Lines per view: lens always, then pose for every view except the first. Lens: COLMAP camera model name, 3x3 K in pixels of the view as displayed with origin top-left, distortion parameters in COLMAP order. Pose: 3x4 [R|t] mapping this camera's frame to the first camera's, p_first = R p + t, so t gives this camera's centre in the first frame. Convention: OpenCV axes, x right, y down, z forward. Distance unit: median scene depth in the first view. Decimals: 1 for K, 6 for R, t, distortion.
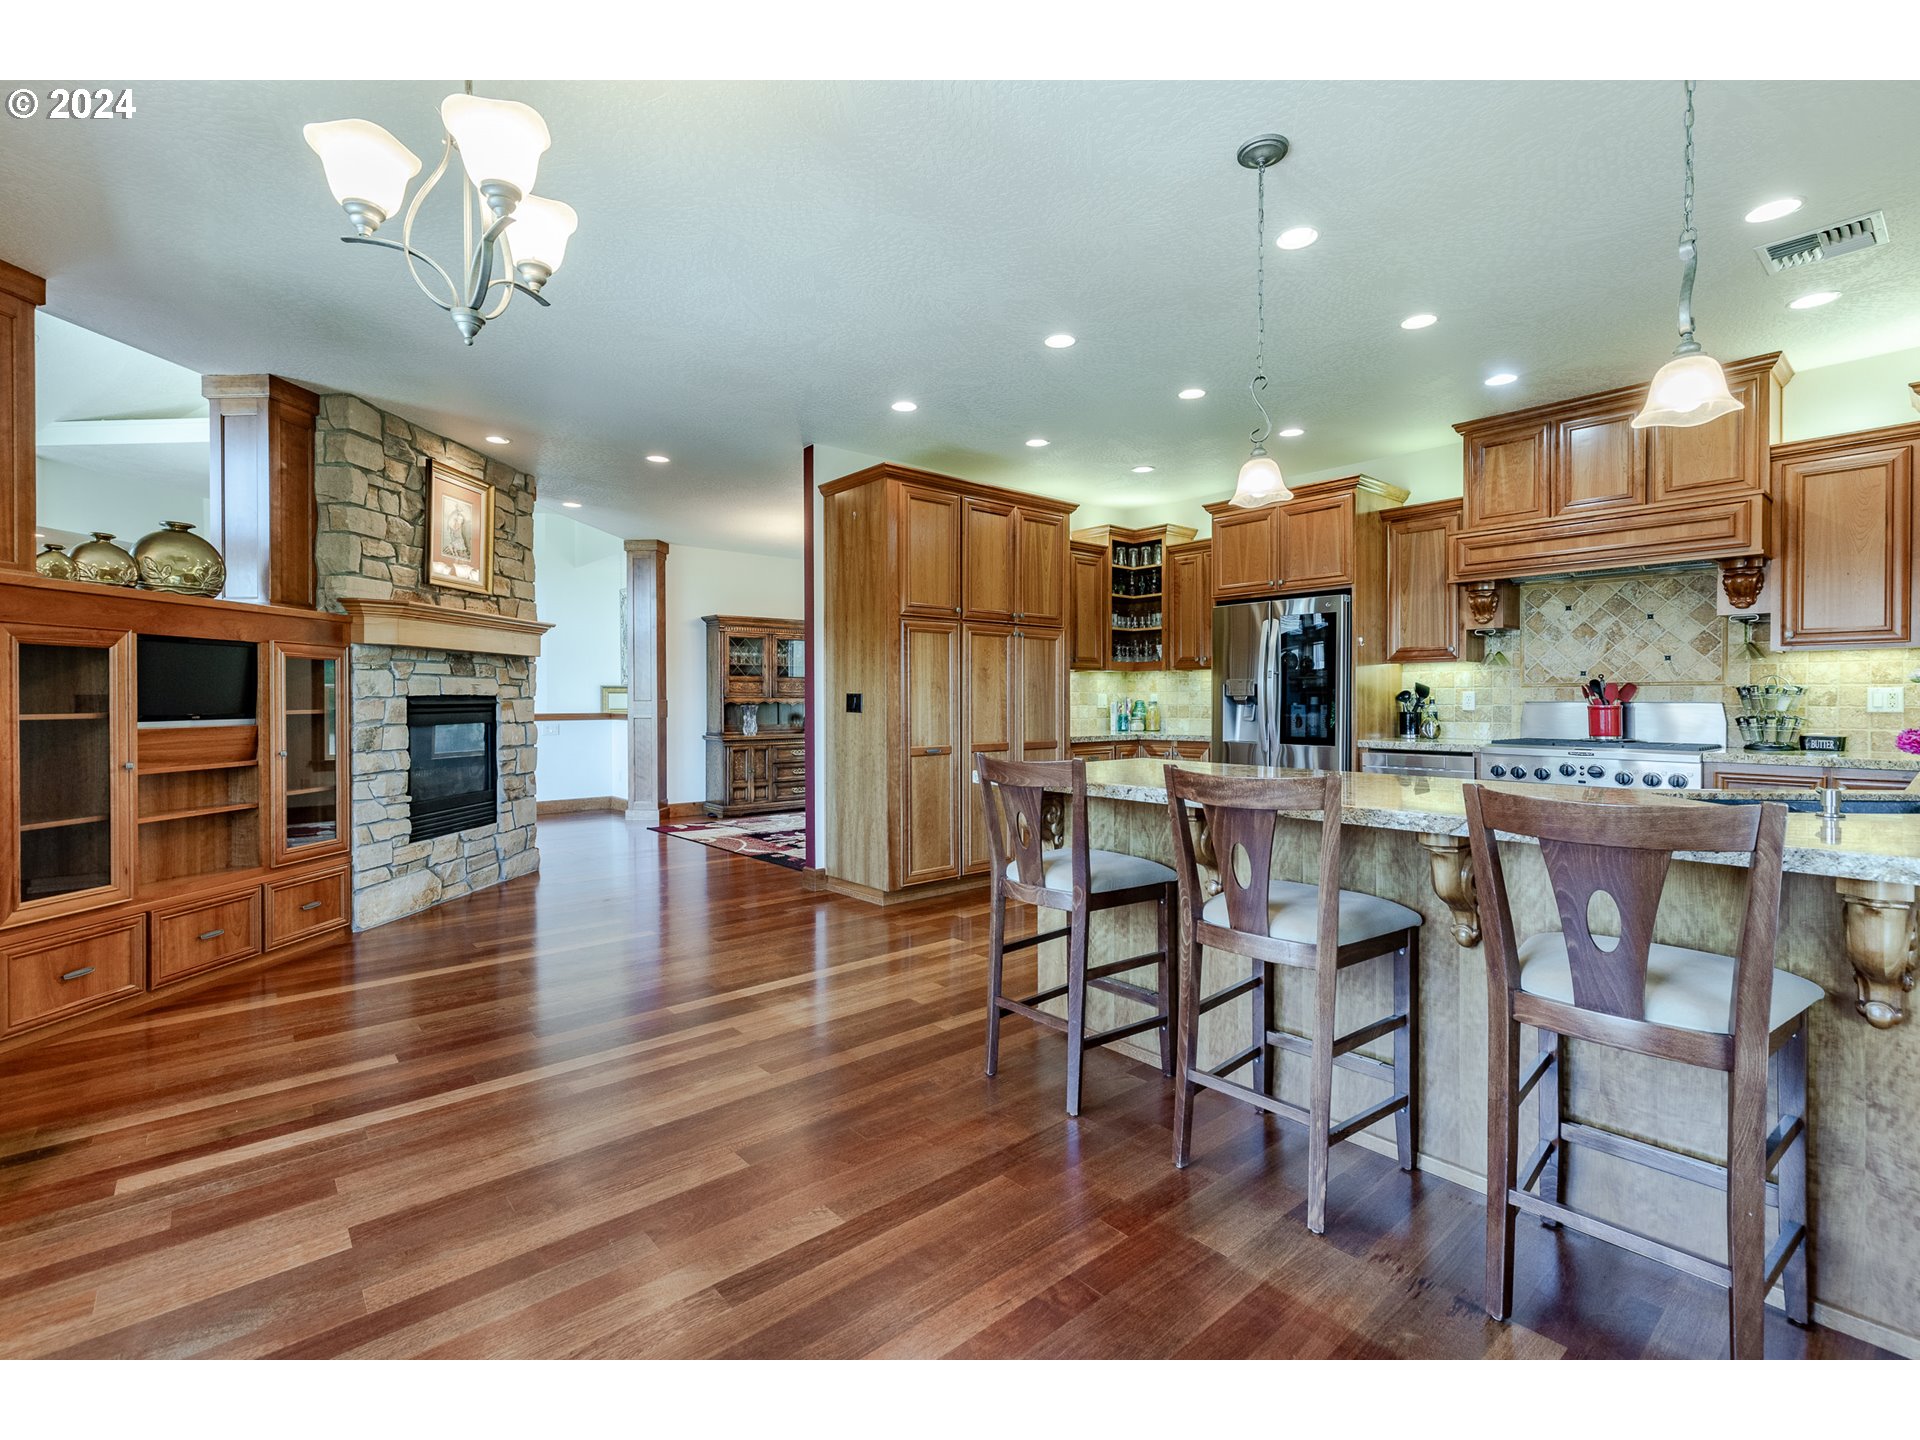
lens RADIAL K [[883.0, 0, 954.6], [0, 883.0, 707.3], [0, 0, 1]] dist [0.001628, 0.000272]
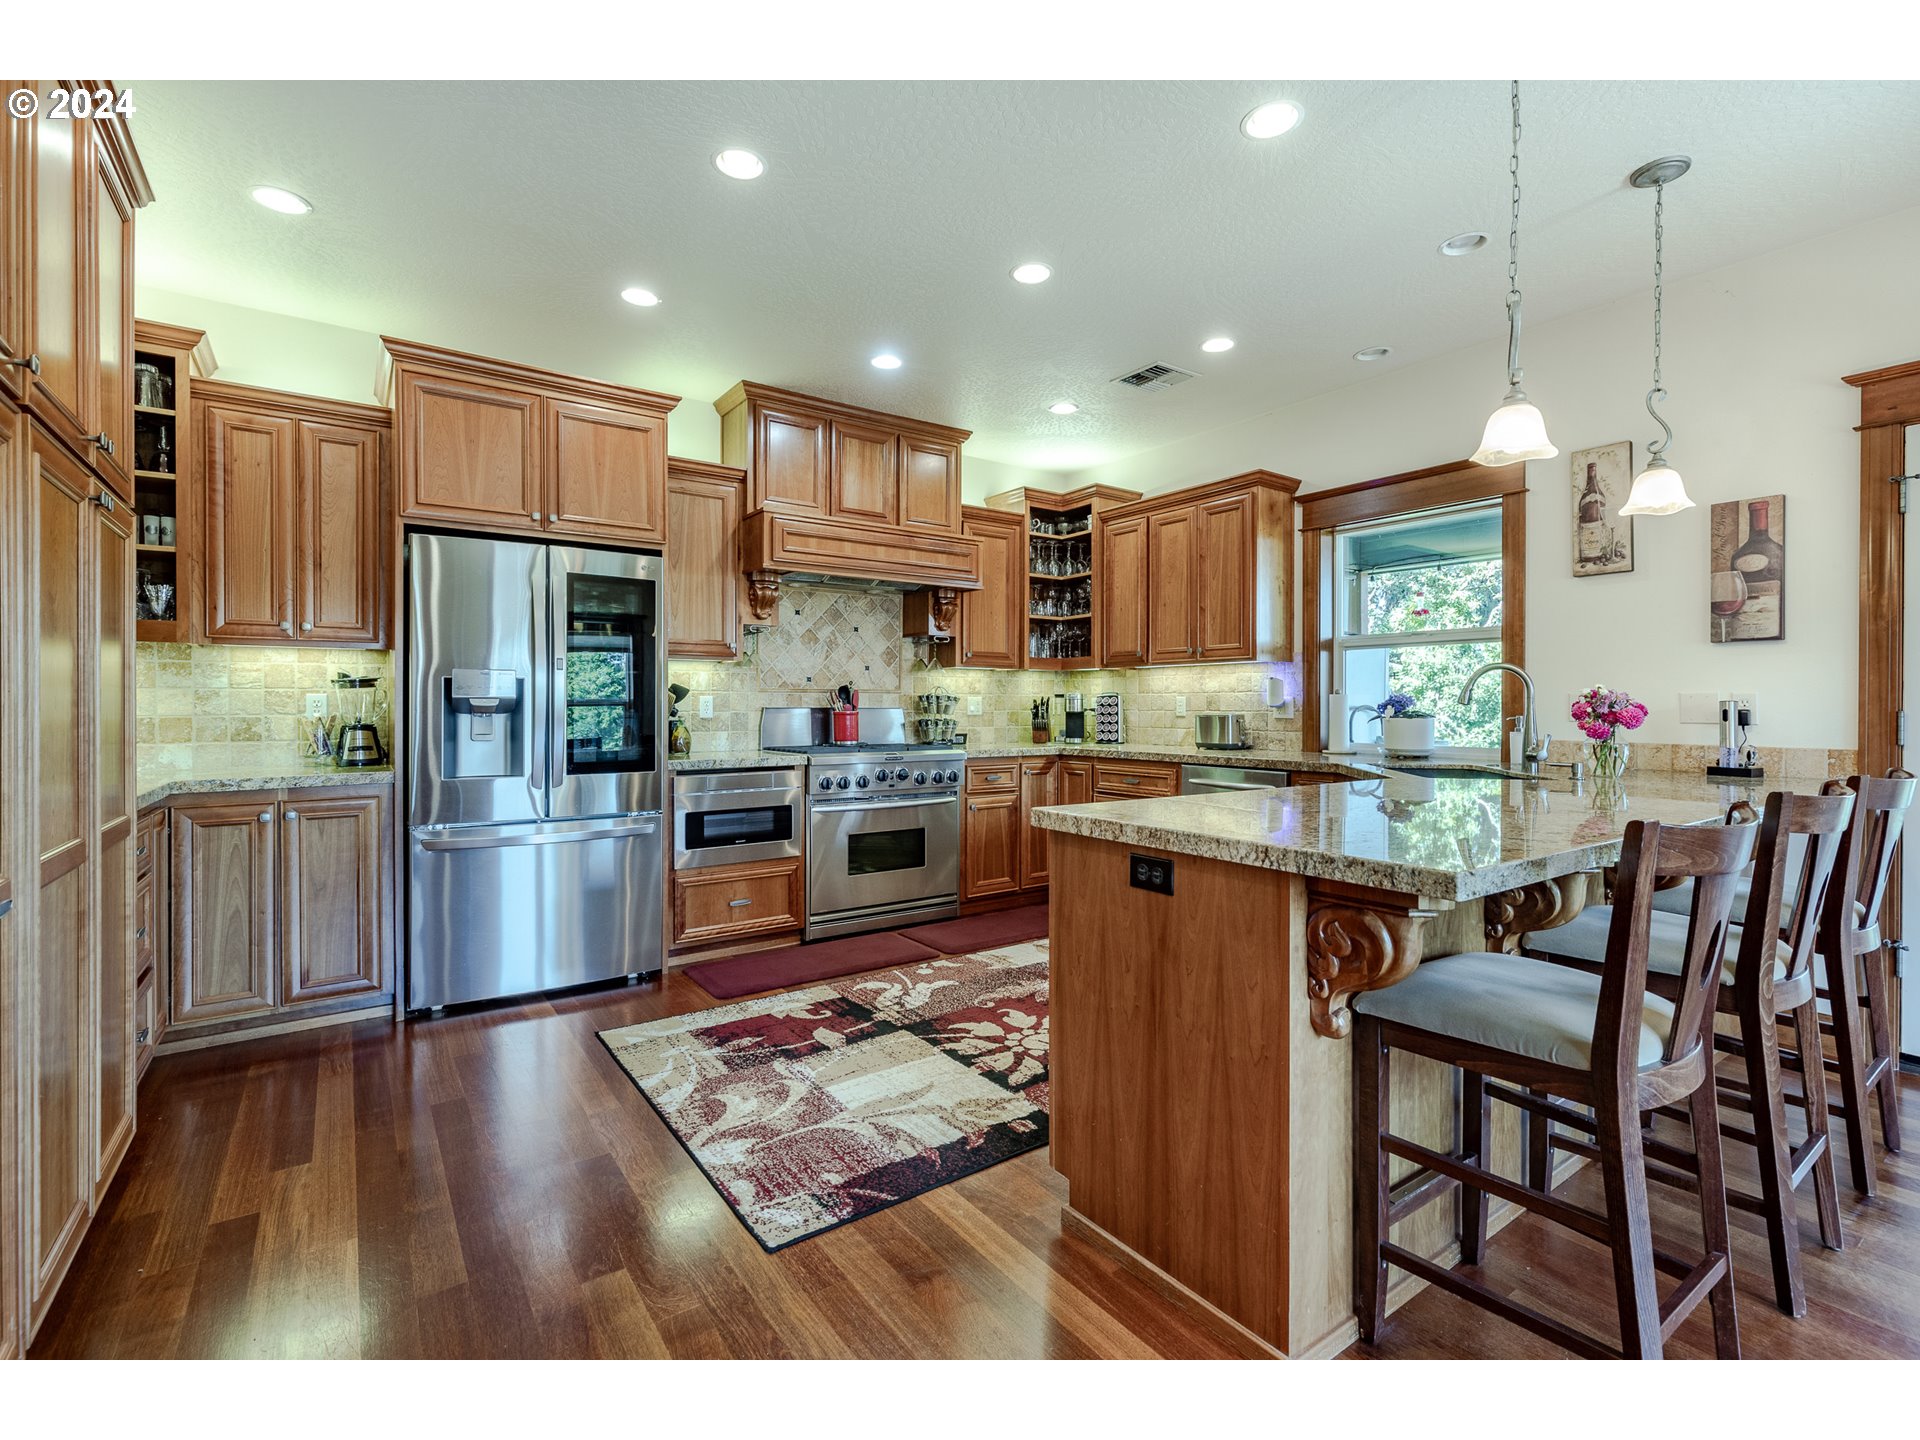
lens RADIAL K [[863.3, 0, 958.1], [0, 863.3, 711.4], [0, 0, 1]] dist [0.001132, -0.001021]
pose [[0.088142, -0.005821, 0.996091, -0.240486], [0.007374, 0.999959, 0.005191, -0.005881], [-0.996081, 0.006887, 0.088181, 0.724958]]
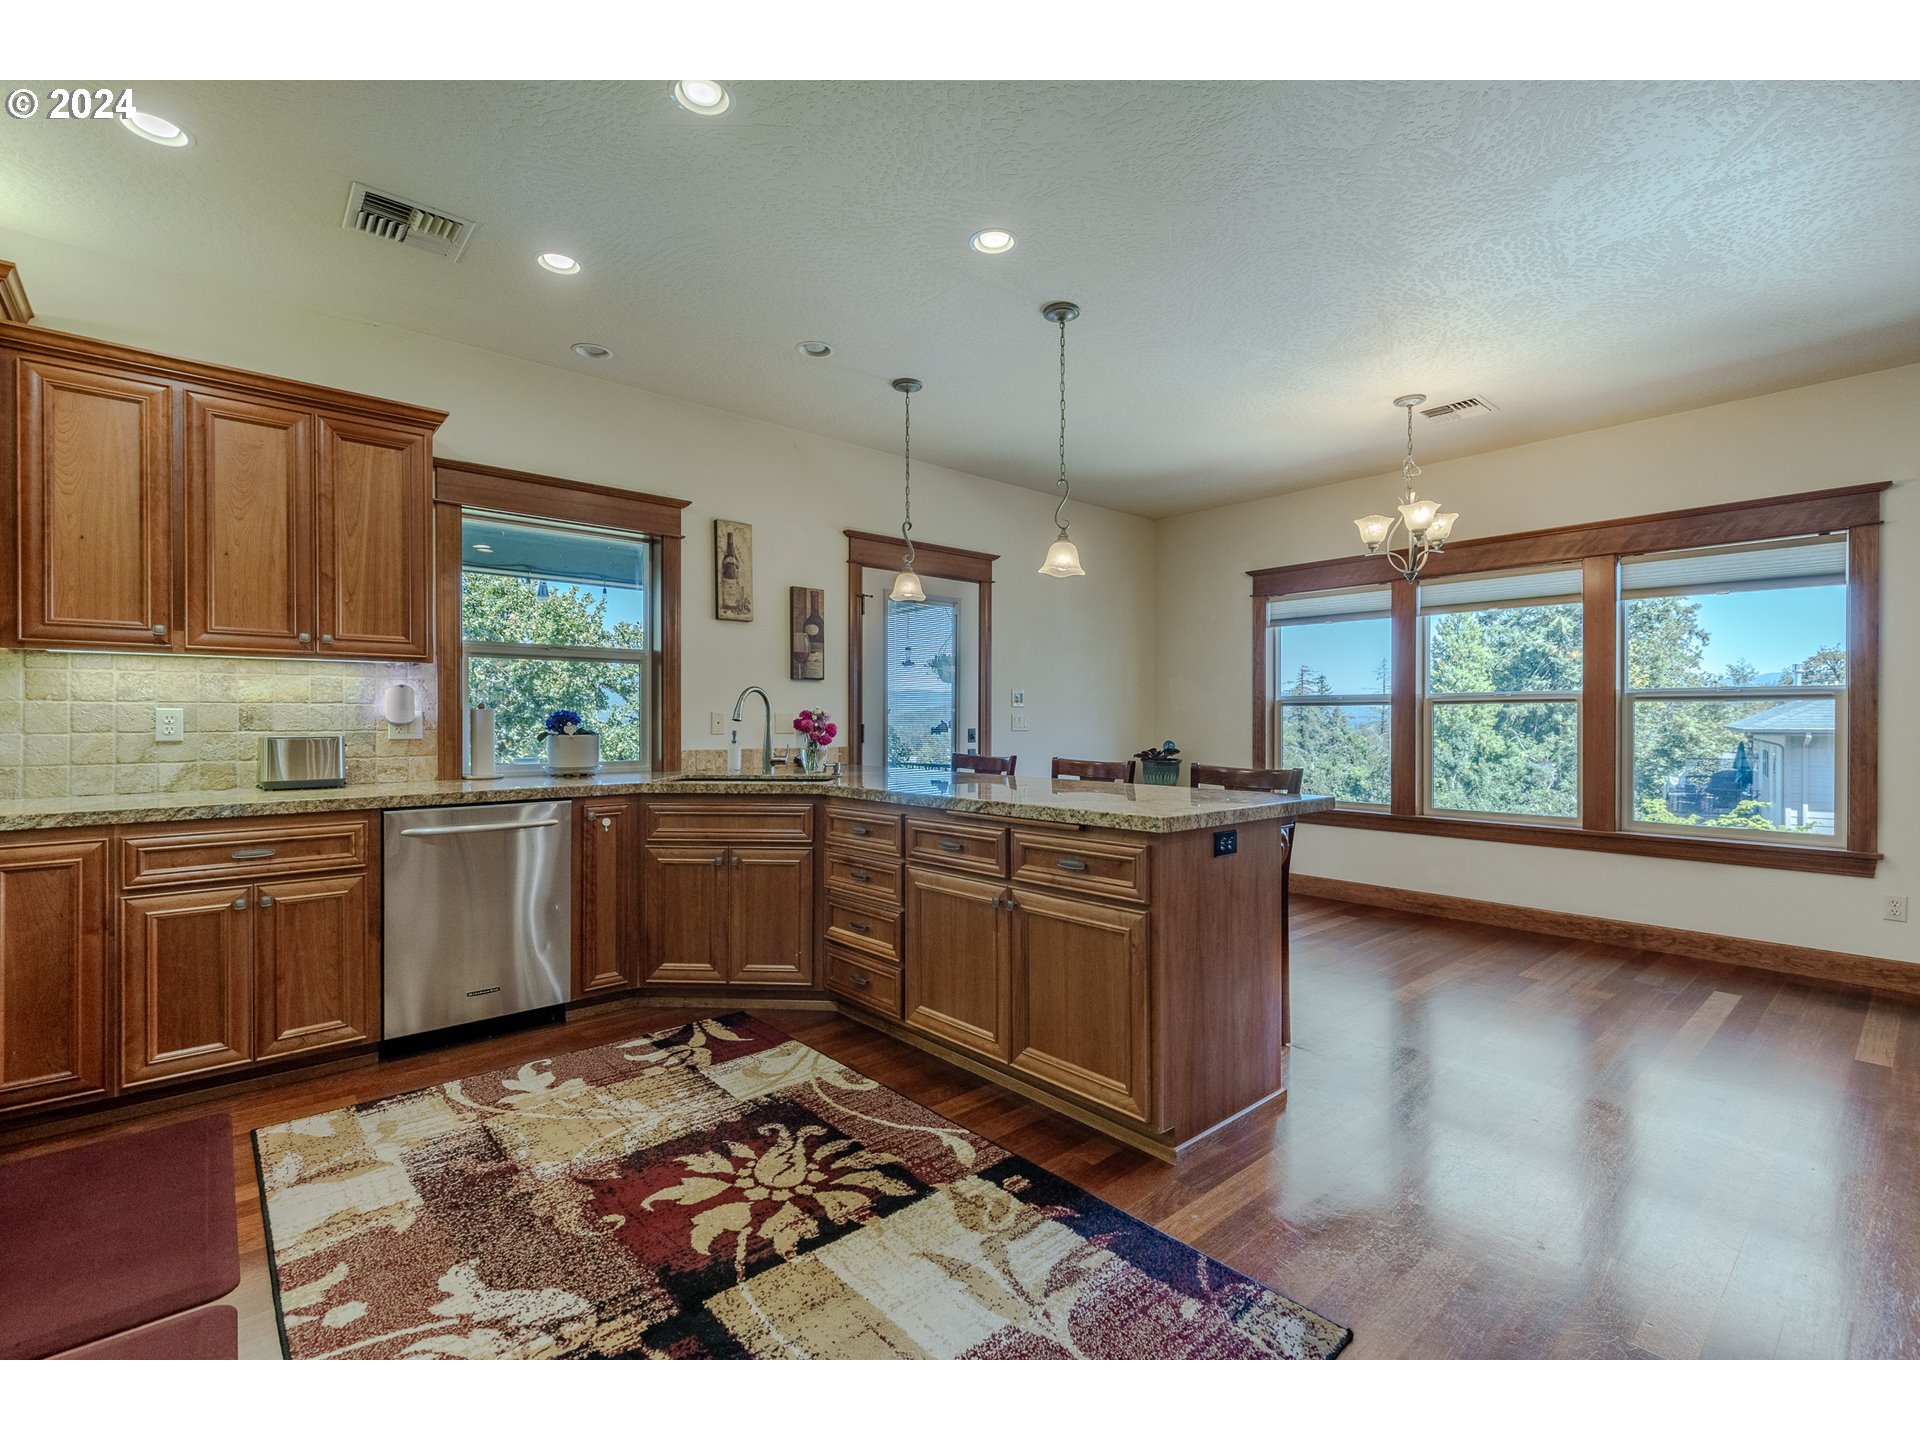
lens RADIAL K [[851.3, 0, 960.0], [0, 851.3, 720.0], [0, 0, 1]] dist [0.012984, 0.000117]
pose [[-0.999976, 0.000800, -0.006894, 0.257296], [0.000735, 0.999956, 0.009397, -0.012823], [0.006901, 0.009392, -0.999932, 1.154033]]
